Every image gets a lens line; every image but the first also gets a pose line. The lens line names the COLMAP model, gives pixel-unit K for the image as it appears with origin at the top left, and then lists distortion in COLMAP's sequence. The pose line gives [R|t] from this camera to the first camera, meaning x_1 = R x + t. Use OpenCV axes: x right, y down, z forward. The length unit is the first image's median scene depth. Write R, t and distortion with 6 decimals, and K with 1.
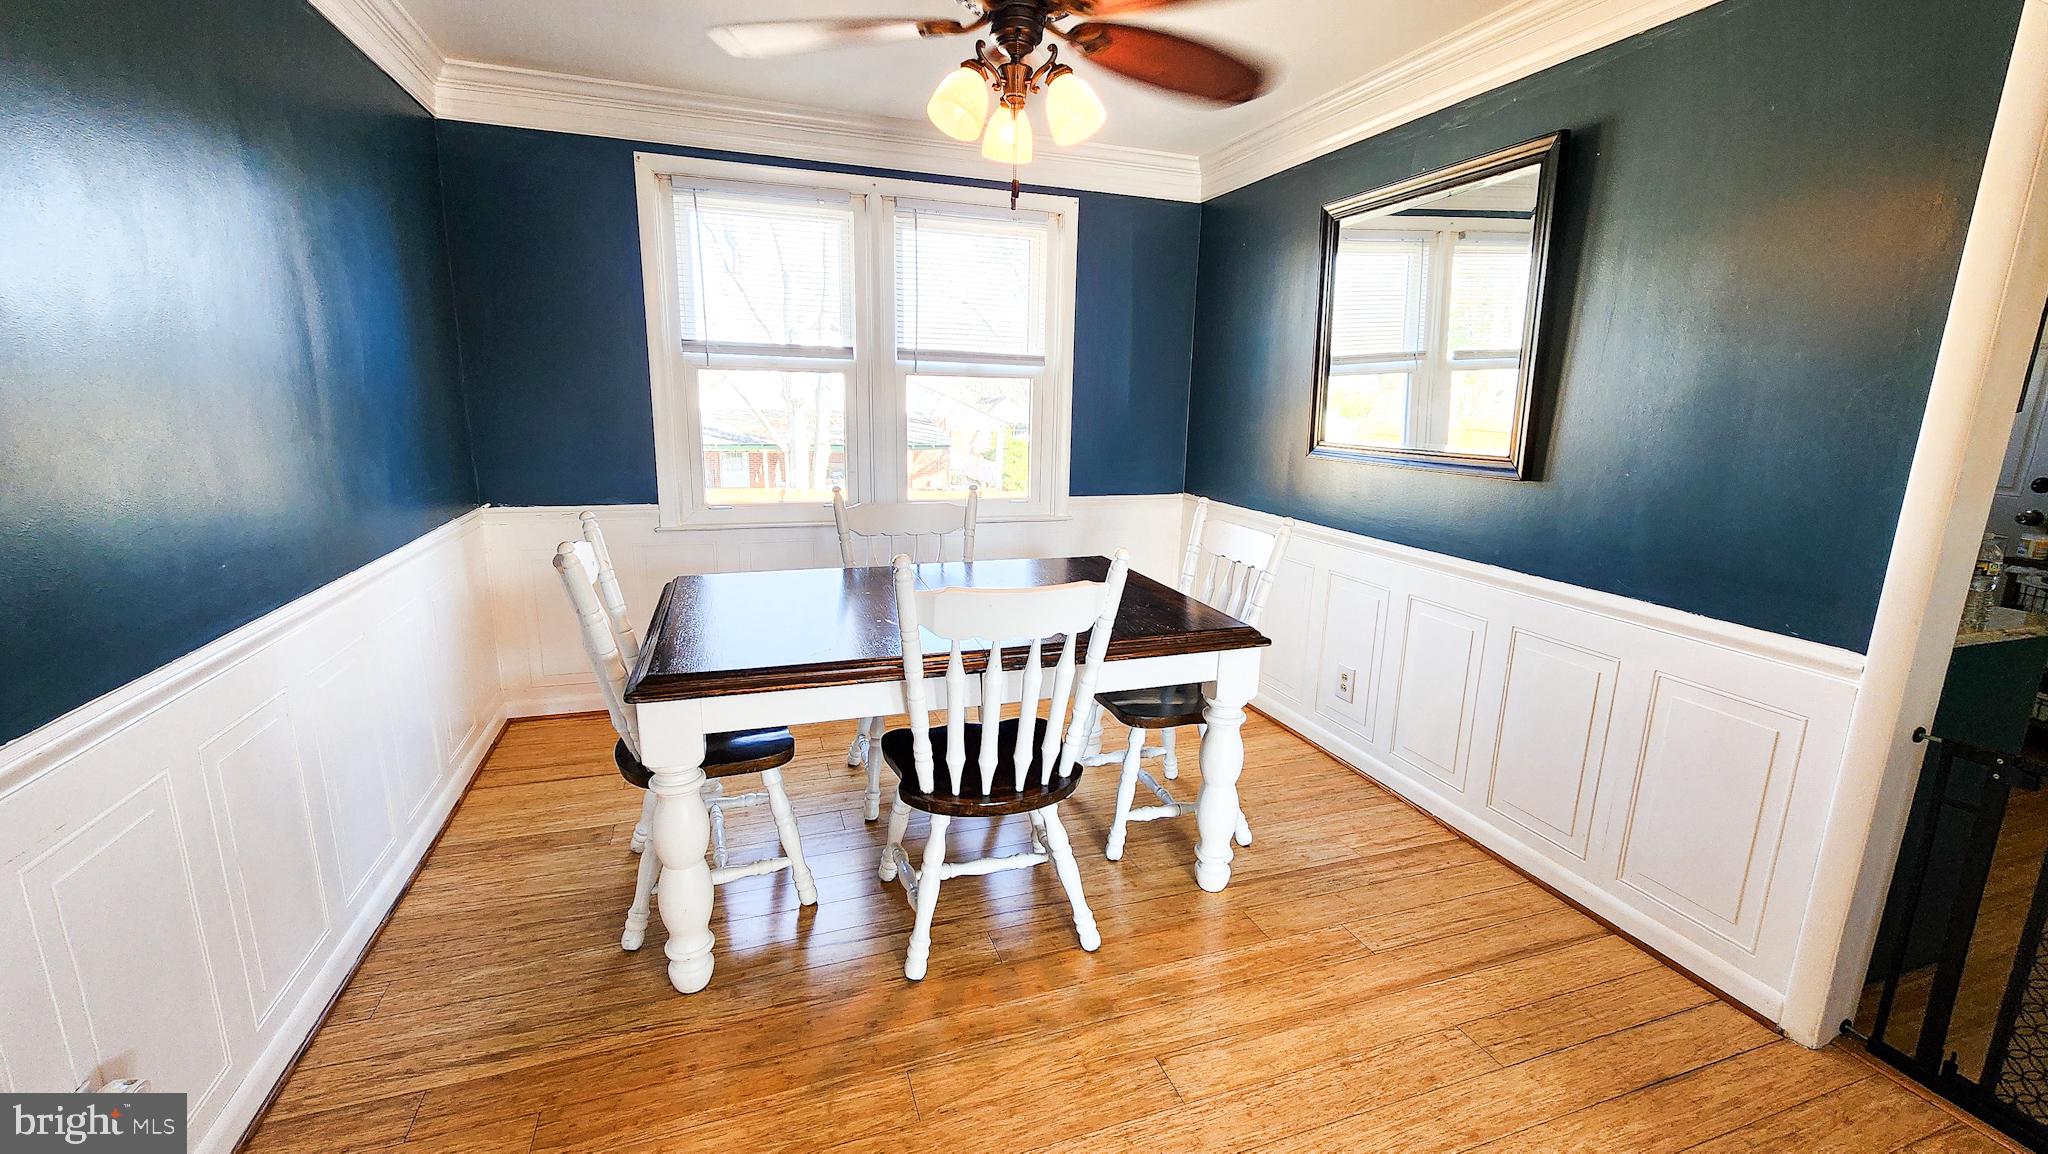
lens RADIAL K [[836.4, 0, 1030.5], [0, 836.4, 575.5], [0, 0, 1]] dist [-0.001199, -0.000263]
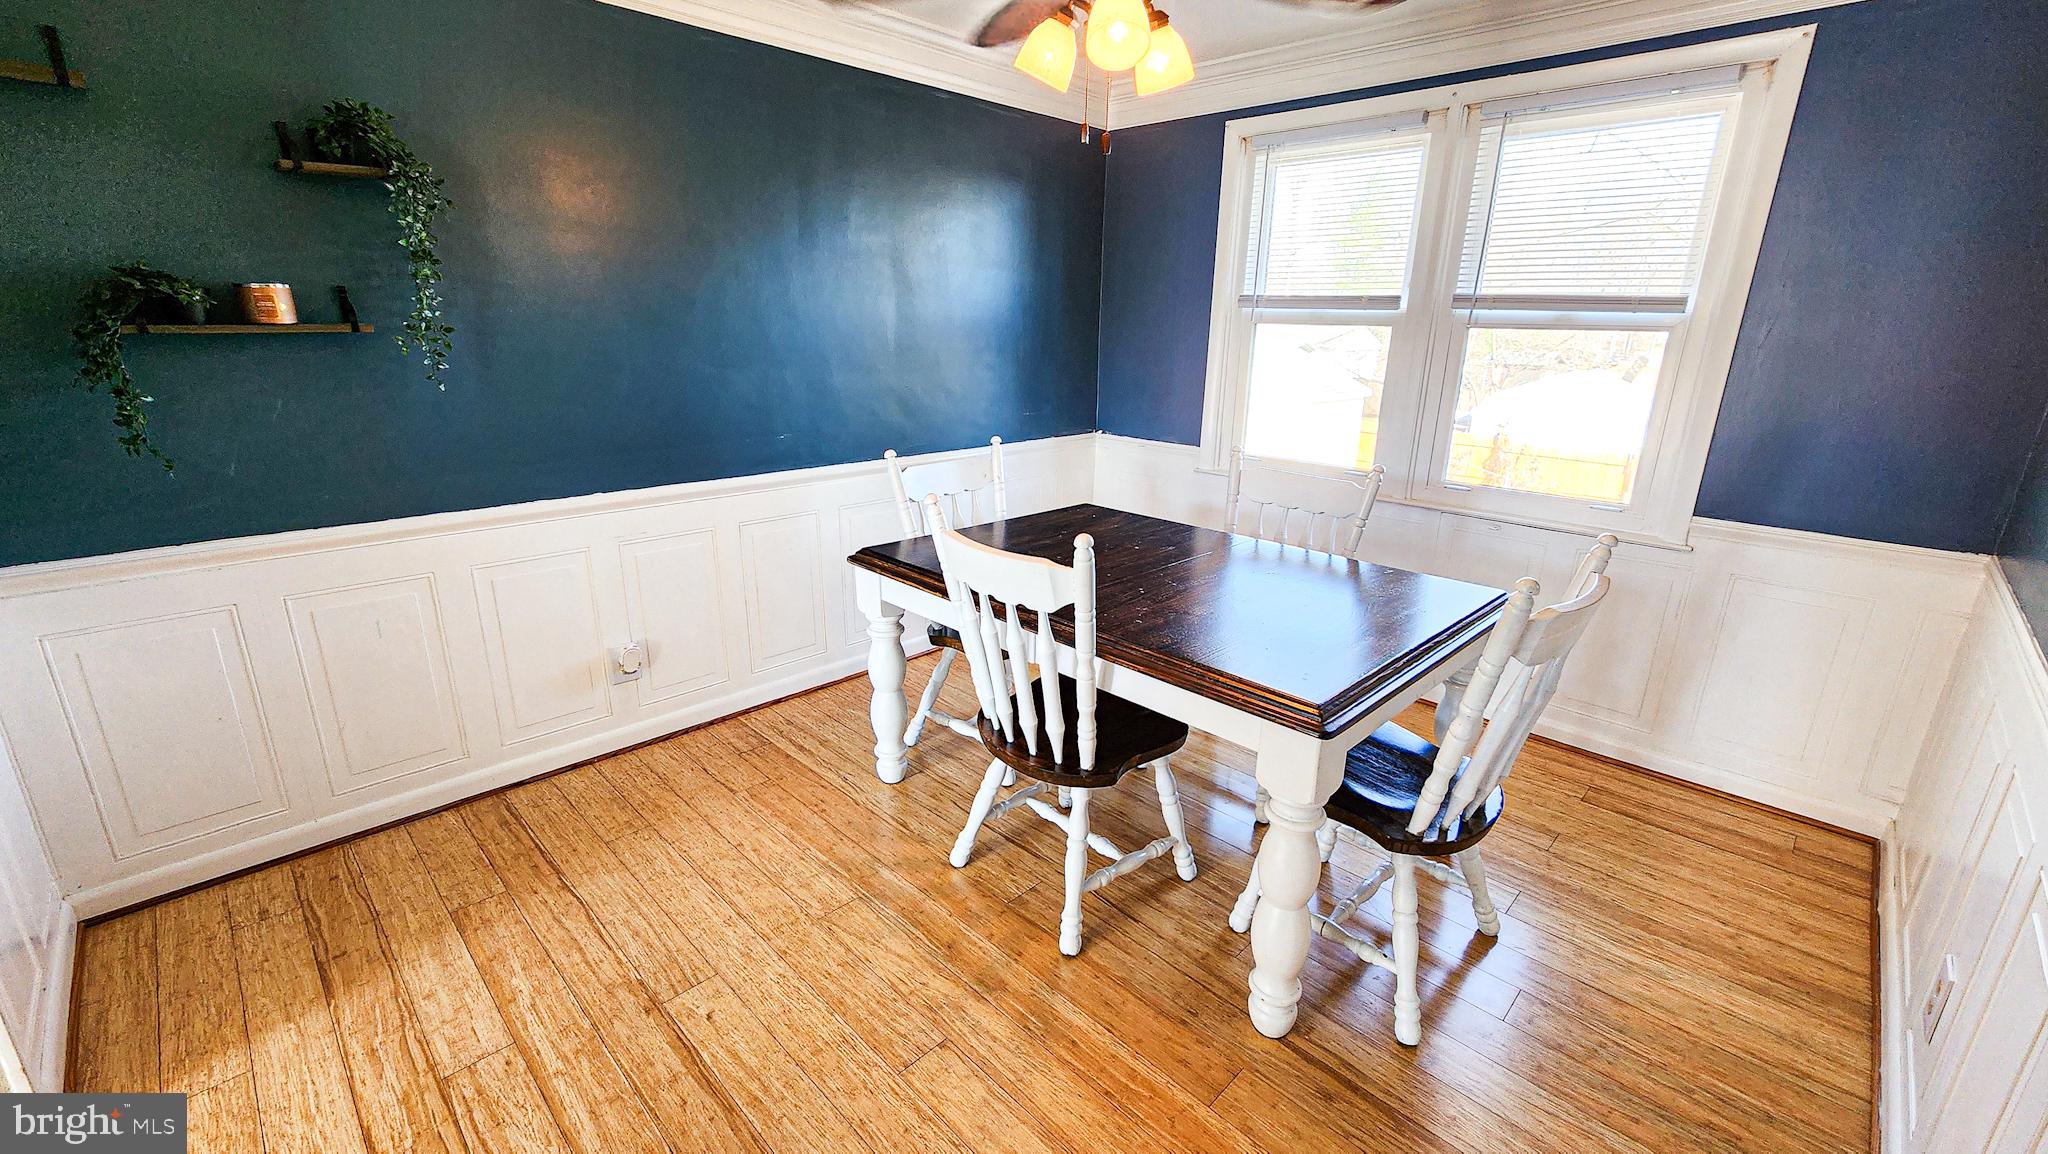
lens RADIAL K [[868.5, 0, 1062.9], [0, 868.5, 577.6], [0, 0, 1]] dist [-0.001003, -0.000044]
pose [[0.432723, 0.244767, -0.867664, 0.517744], [-0.203231, 0.964149, 0.170629, -0.077871], [0.878321, 0.102501, 0.466953, 0.319606]]
